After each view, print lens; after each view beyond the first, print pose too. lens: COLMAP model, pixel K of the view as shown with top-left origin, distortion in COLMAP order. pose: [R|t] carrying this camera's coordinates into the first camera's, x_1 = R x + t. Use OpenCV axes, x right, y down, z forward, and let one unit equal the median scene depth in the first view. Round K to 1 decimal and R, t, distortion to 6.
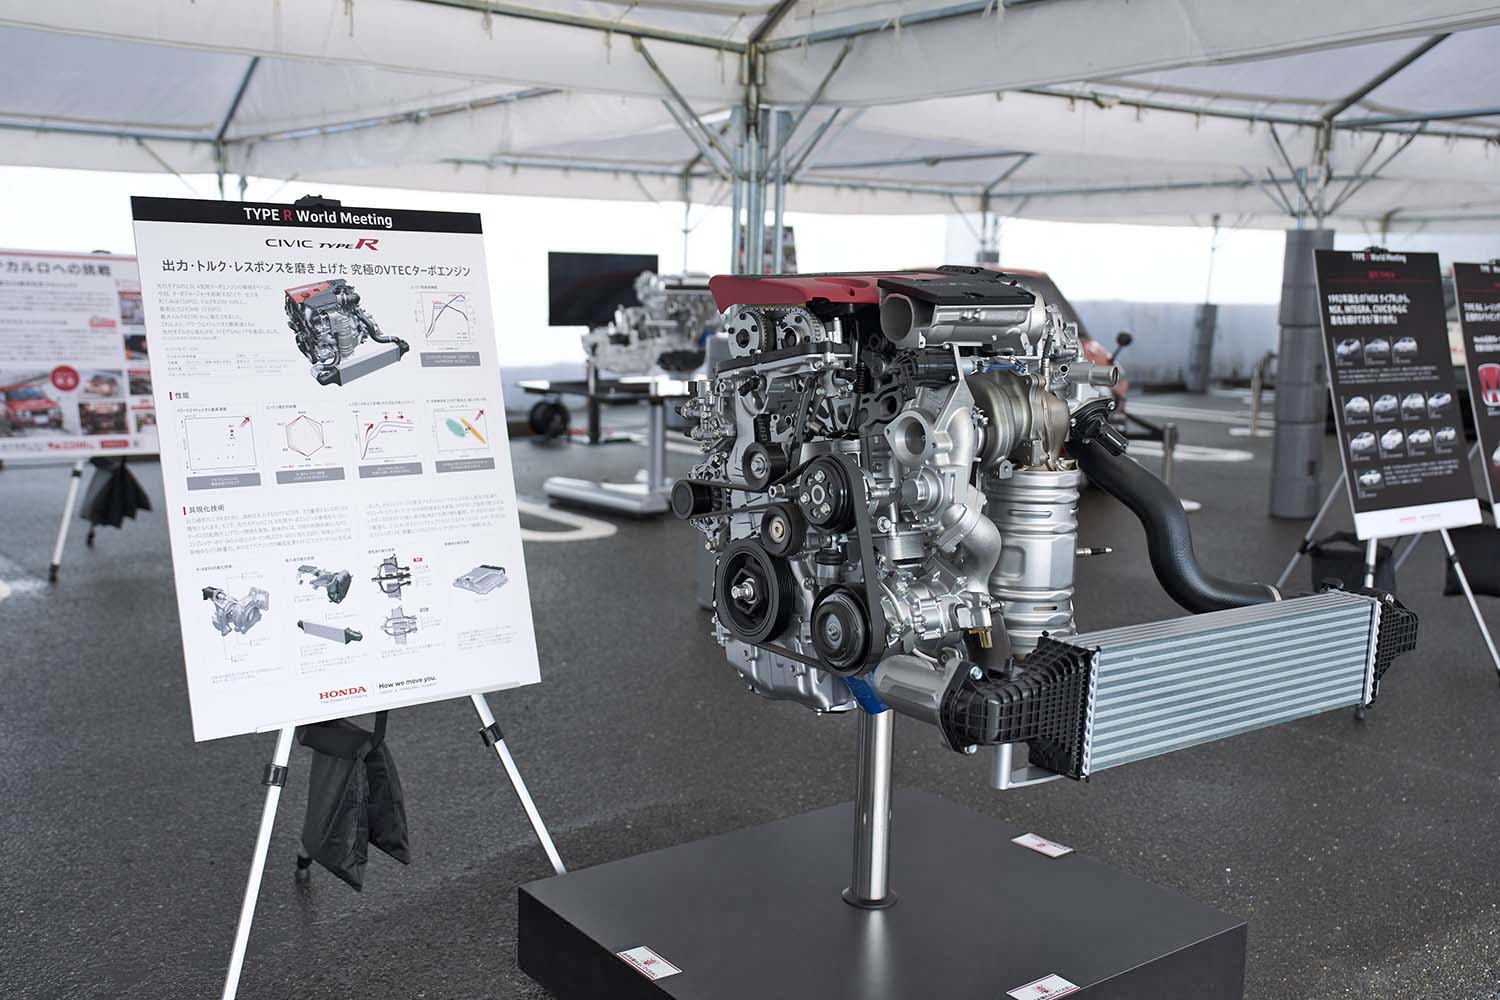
lens RADIAL K [[1461.3, 0, 748.2], [0, 1461.3, 501.0], [0, 0, 1]] dist [0.053213, 0.000000]
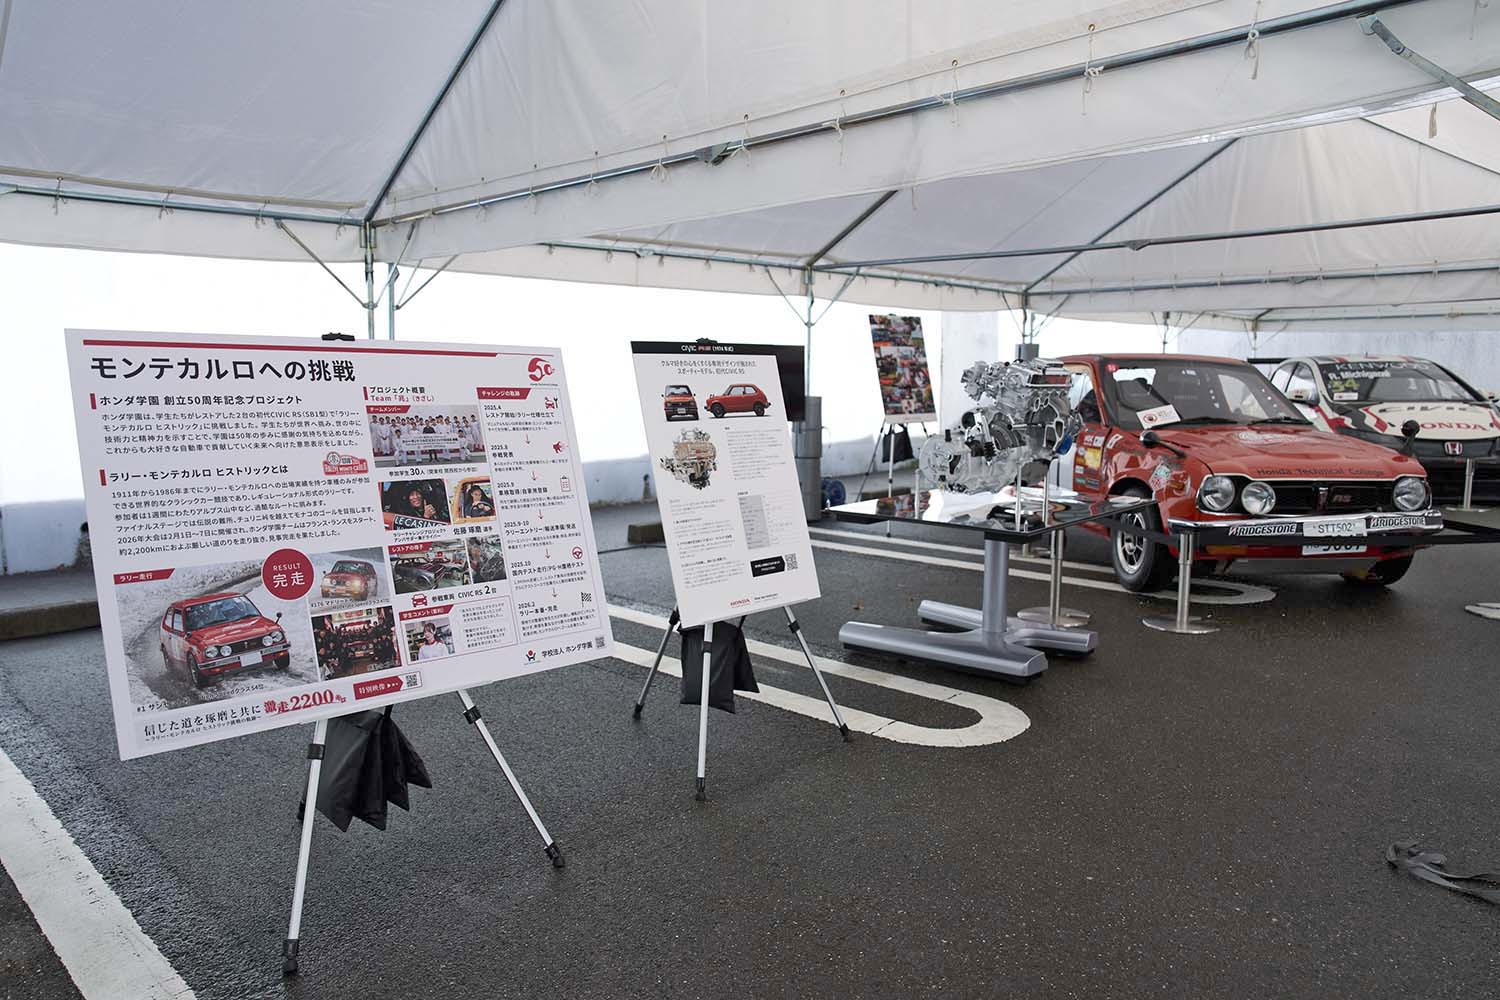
lens RADIAL K [[1015.0, 0, 731.2], [0, 1015.0, 529.8], [0, 0, 1]] dist [-0.047207, 0.023978]
pose [[0.994533, -0.026465, 0.101017, -0.333616], [0.025885, 0.999640, 0.007049, -0.095876], [-0.101167, -0.004396, 0.994860, 0.611090]]
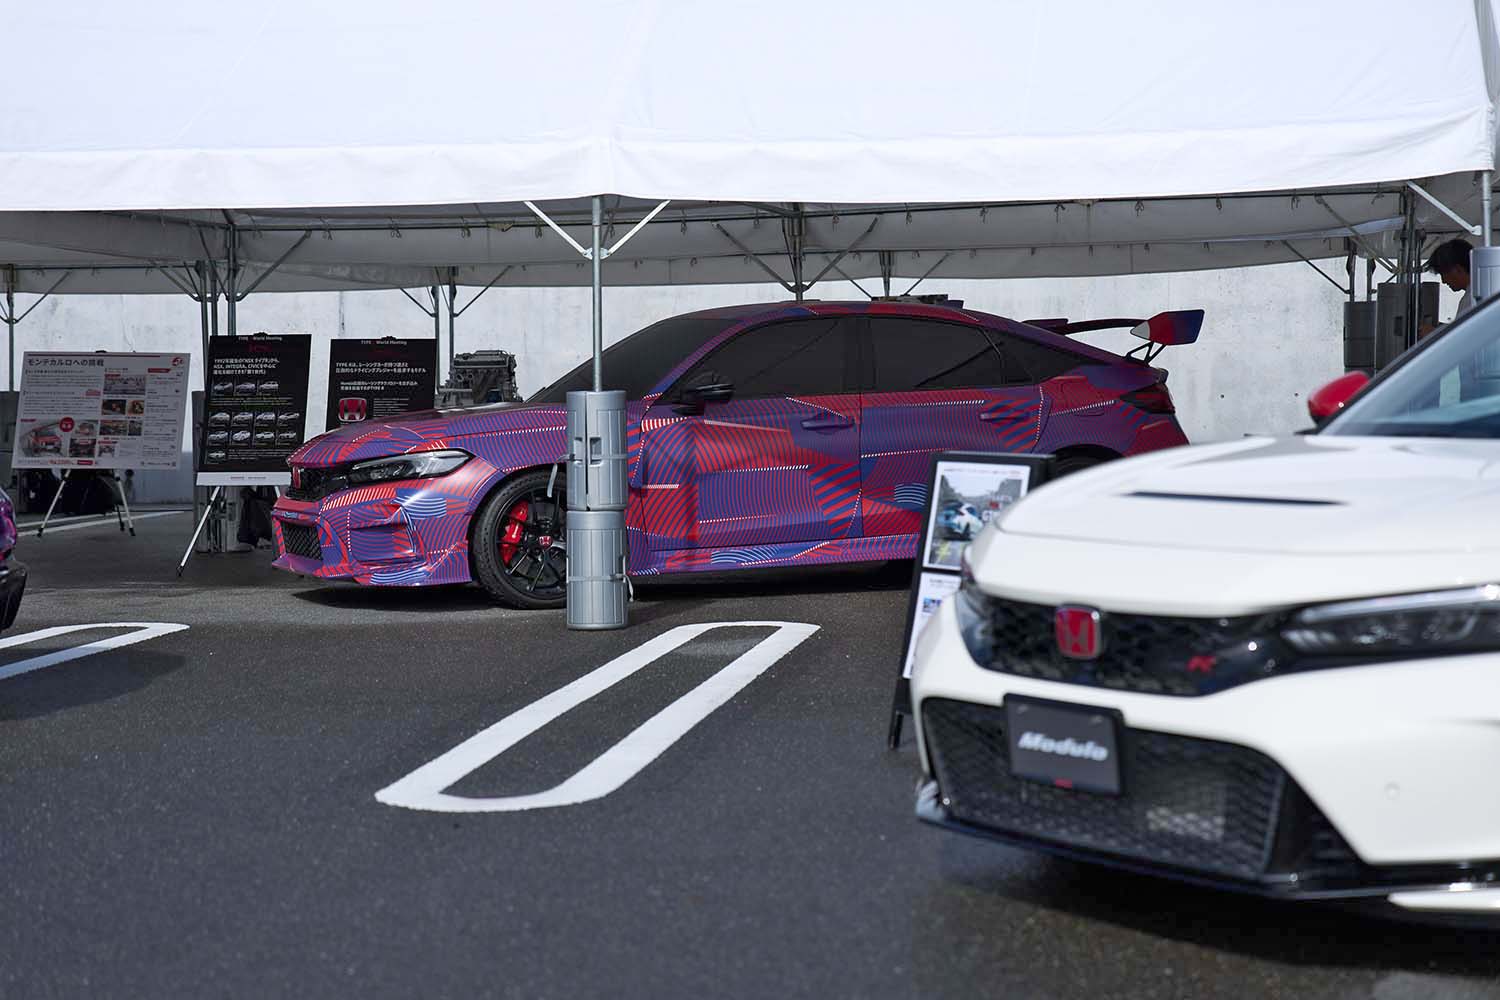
lens RADIAL K [[2780.5, 0, 725.9], [0, 2780.5, 539.1], [0, 0, 1]] dist [0.265139, 0.000000]
pose [[0.680757, 0.018005, -0.732288, 2.484162], [-0.083194, 0.995130, -0.052872, 0.161739], [0.727770, 0.096916, 0.678939, -0.679208]]
